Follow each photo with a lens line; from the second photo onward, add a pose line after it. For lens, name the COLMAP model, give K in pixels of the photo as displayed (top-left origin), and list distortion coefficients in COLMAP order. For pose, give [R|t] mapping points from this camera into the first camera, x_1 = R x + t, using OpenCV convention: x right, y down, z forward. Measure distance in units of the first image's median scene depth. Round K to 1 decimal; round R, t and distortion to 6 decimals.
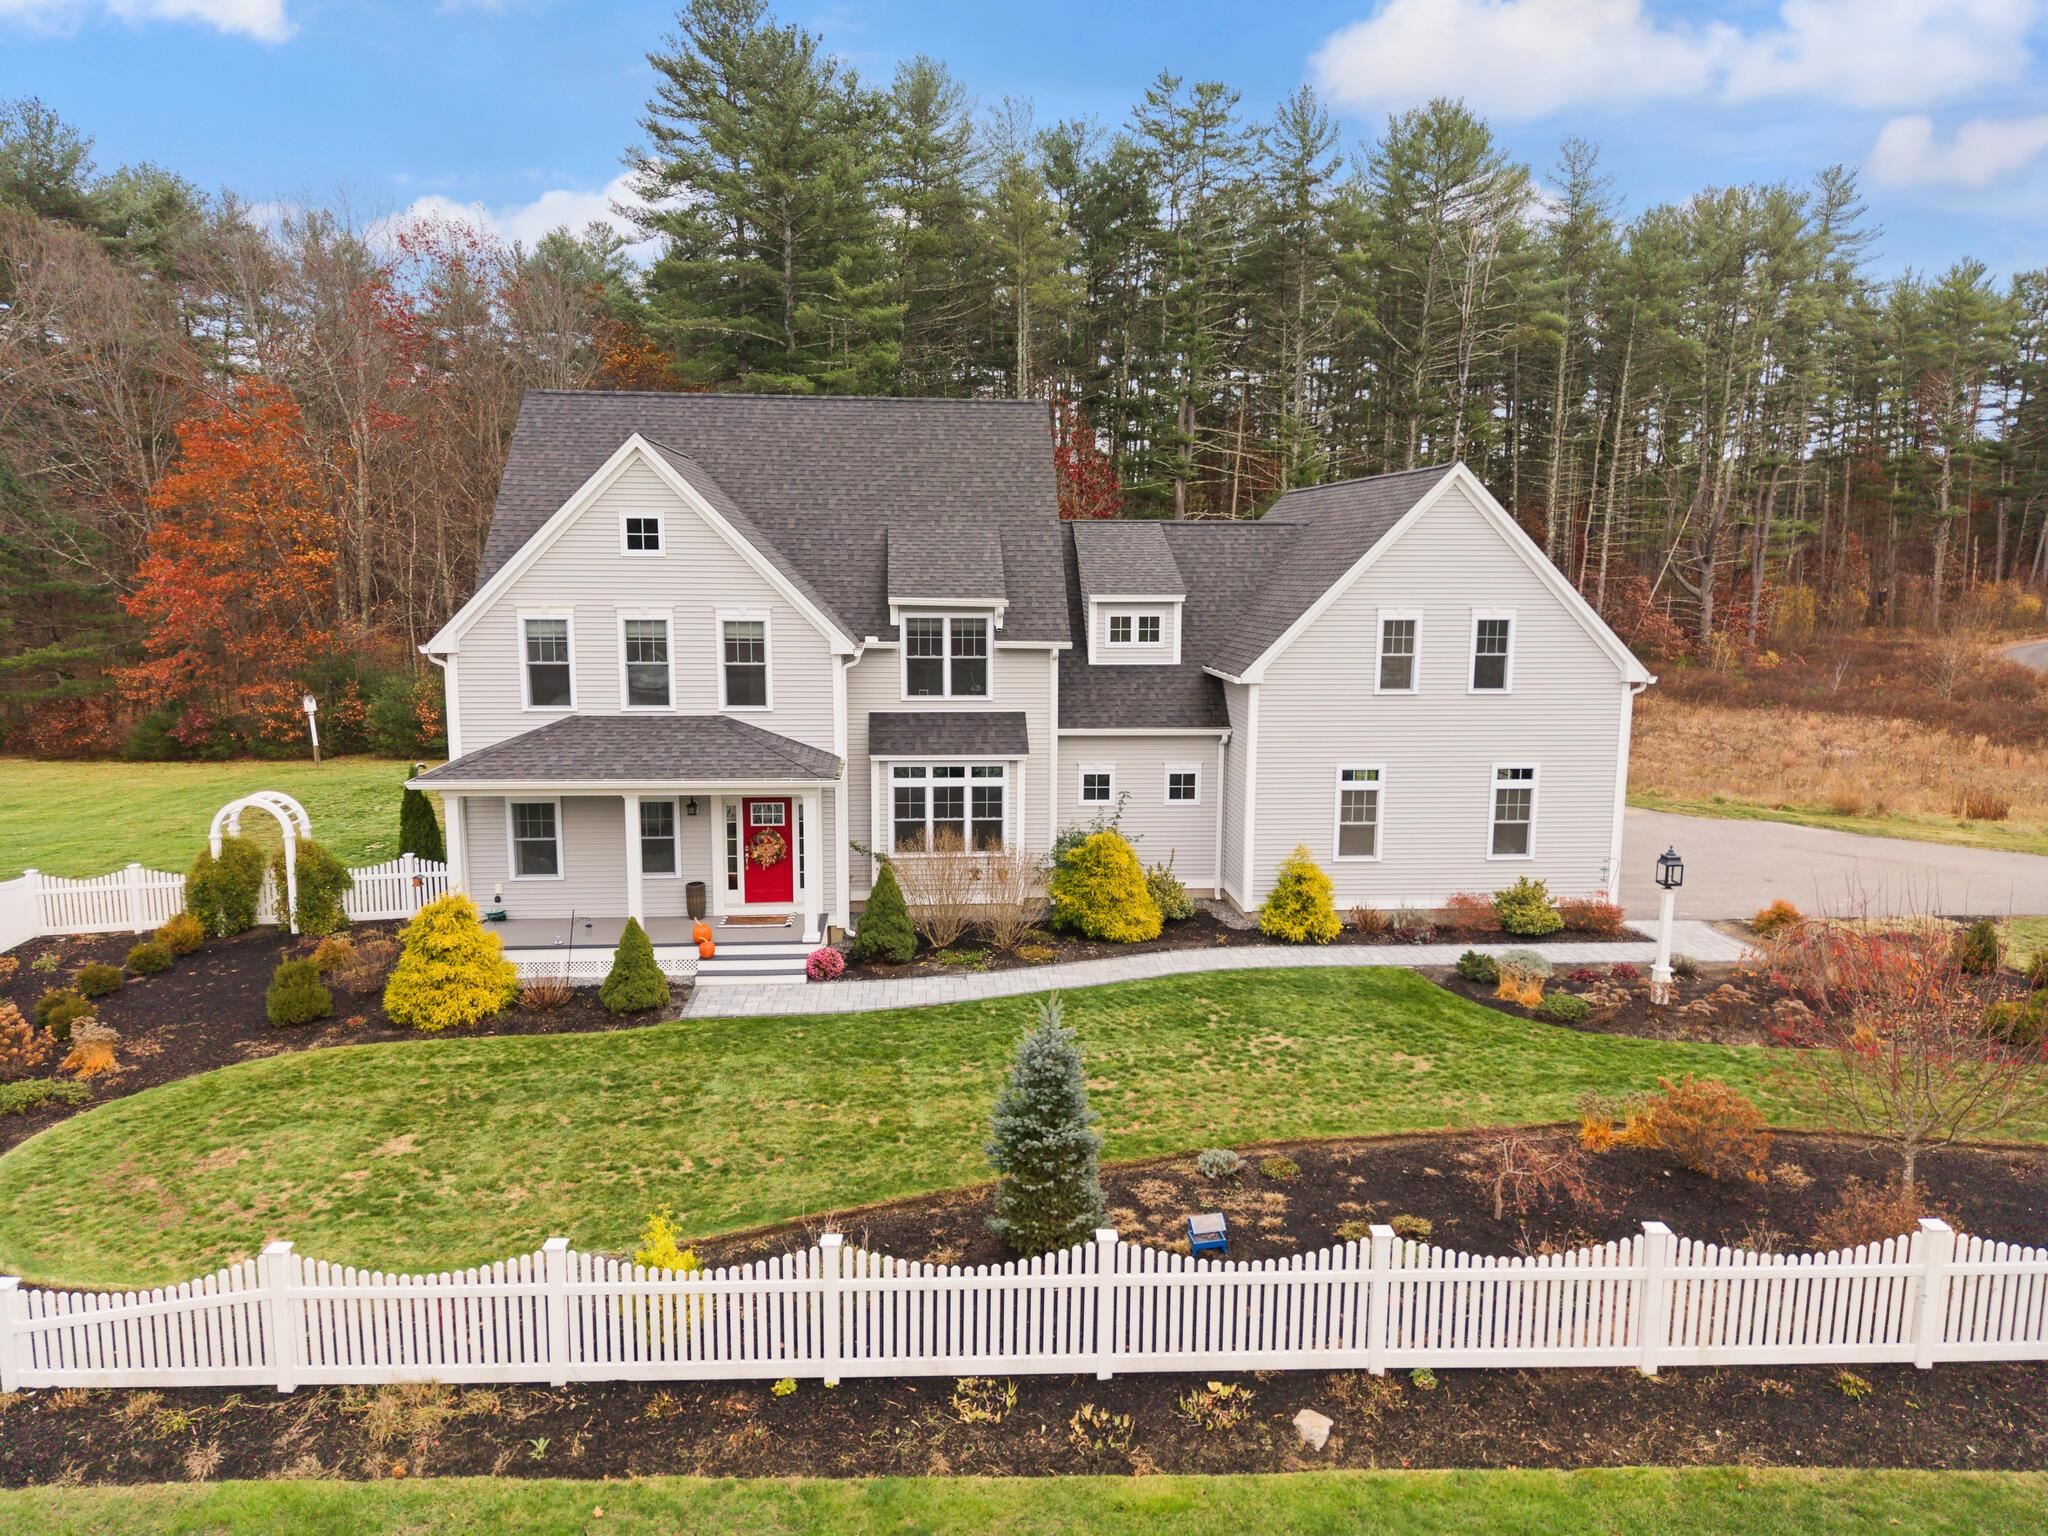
lens RADIAL K [[1392.9, 0, 1025.3], [0, 1392.9, 796.7], [0, 0, 1]] dist [0.036221, -0.055394]
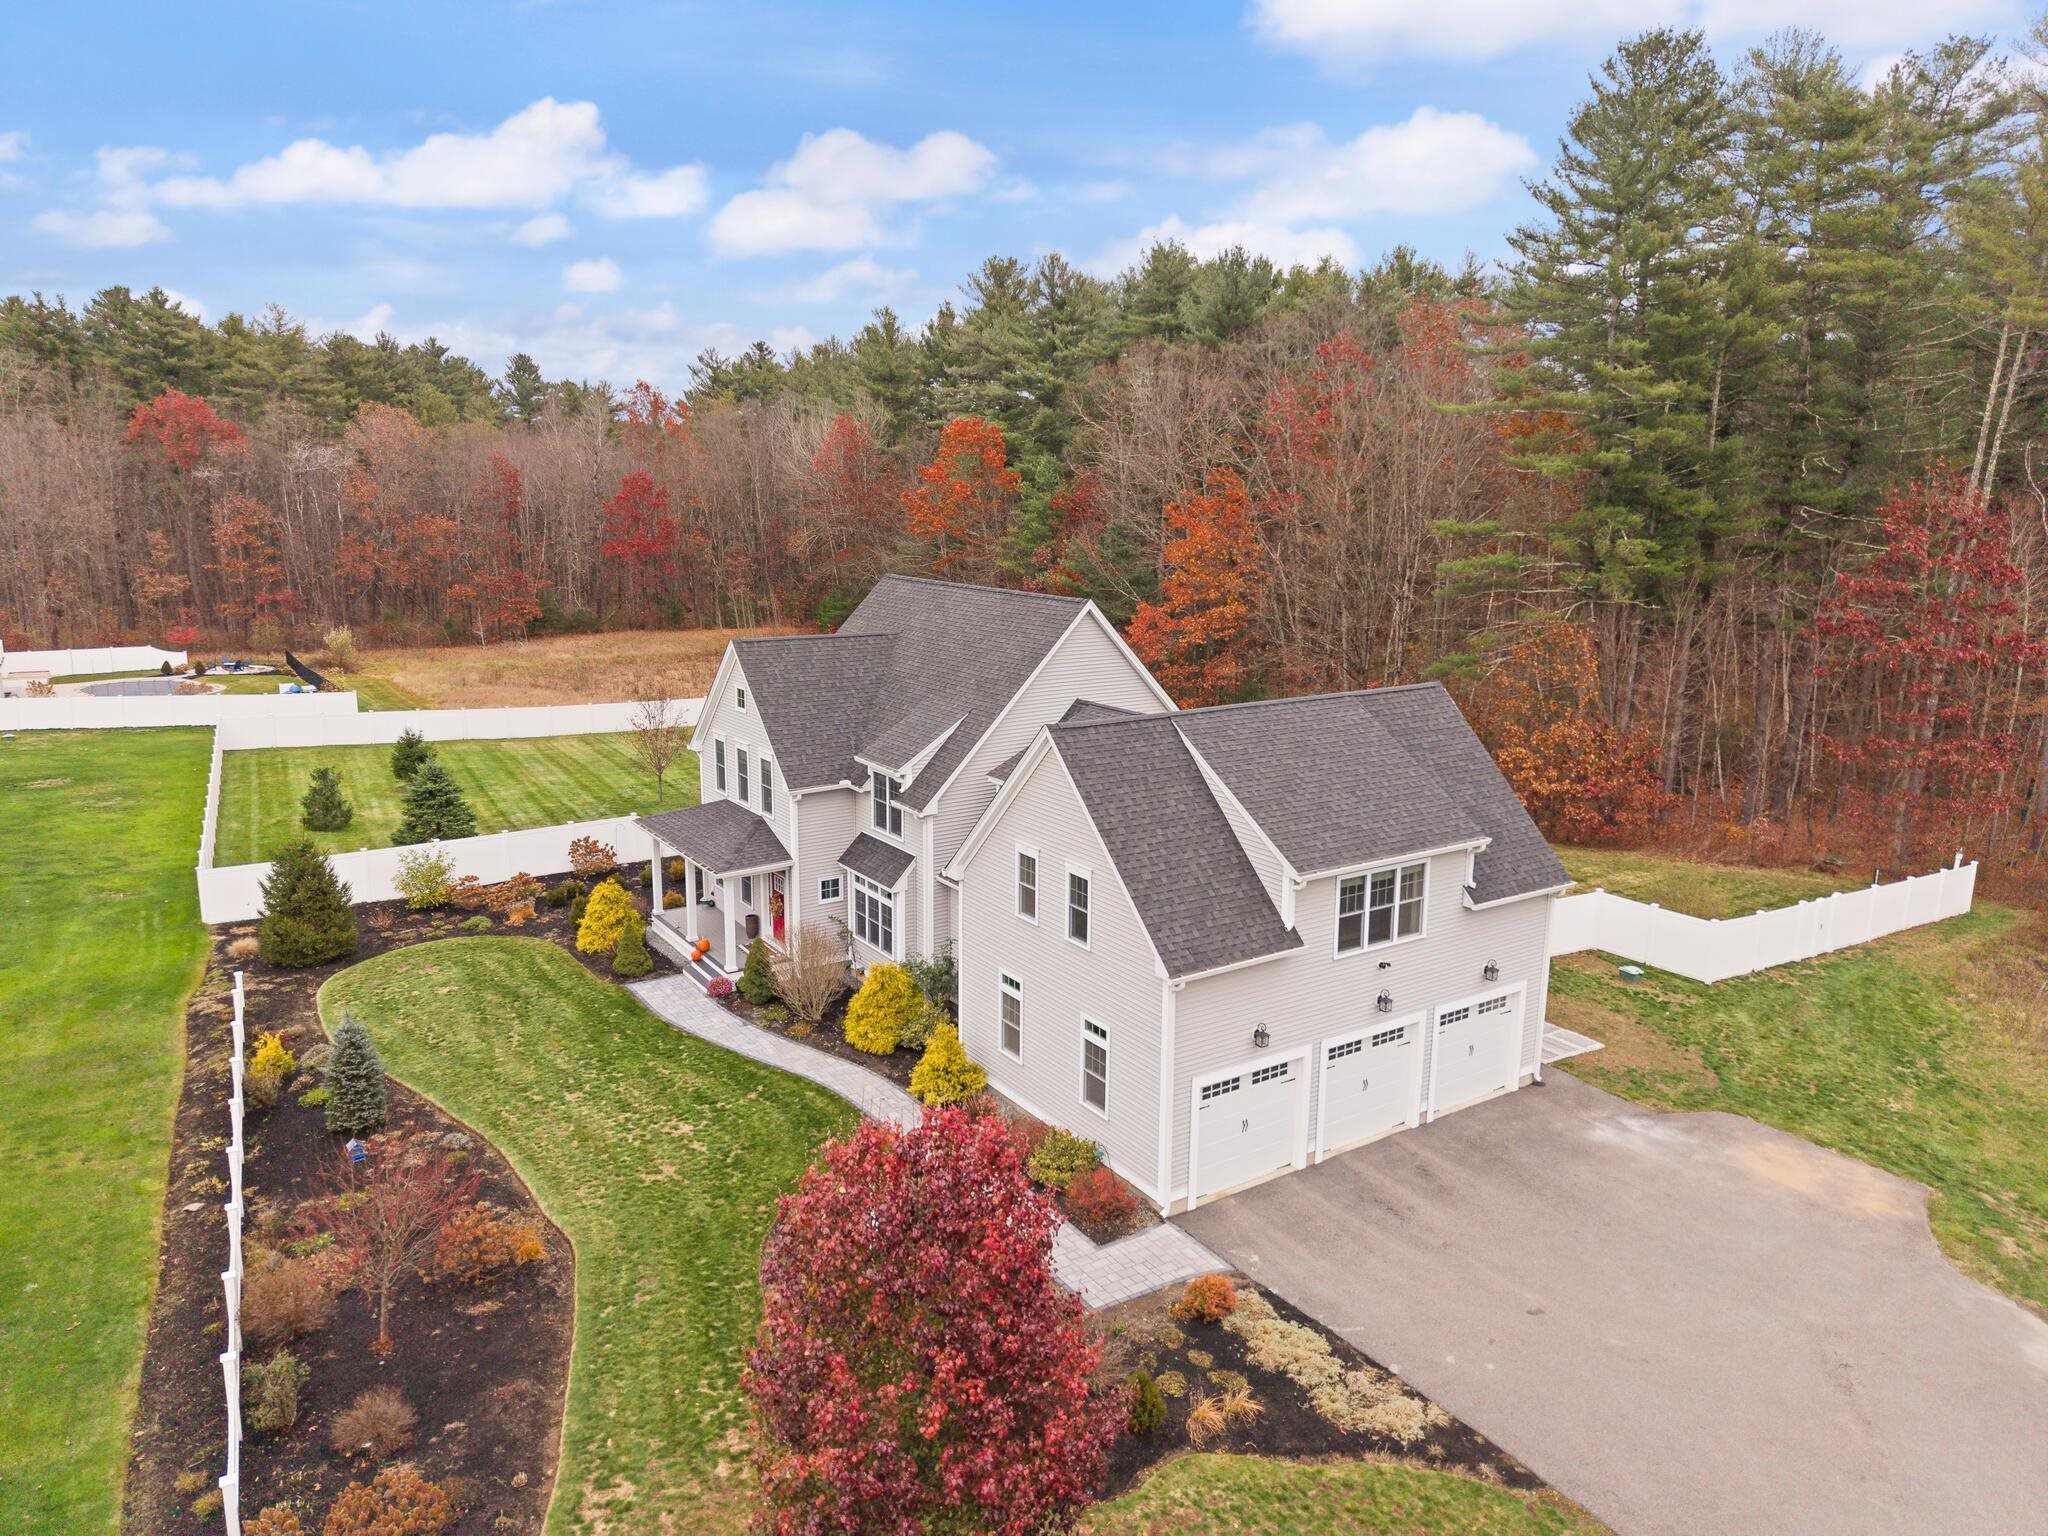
lens RADIAL K [[1392.9, 0, 1025.3], [0, 1392.9, 796.7], [0, 0, 1]] dist [0.036221, -0.055394]
pose [[0.482555, 0.193887, -0.854136, 1.236357], [-0.157959, 0.978466, 0.132869, -0.328697], [0.861504, 0.070802, 0.502789, 0.473668]]
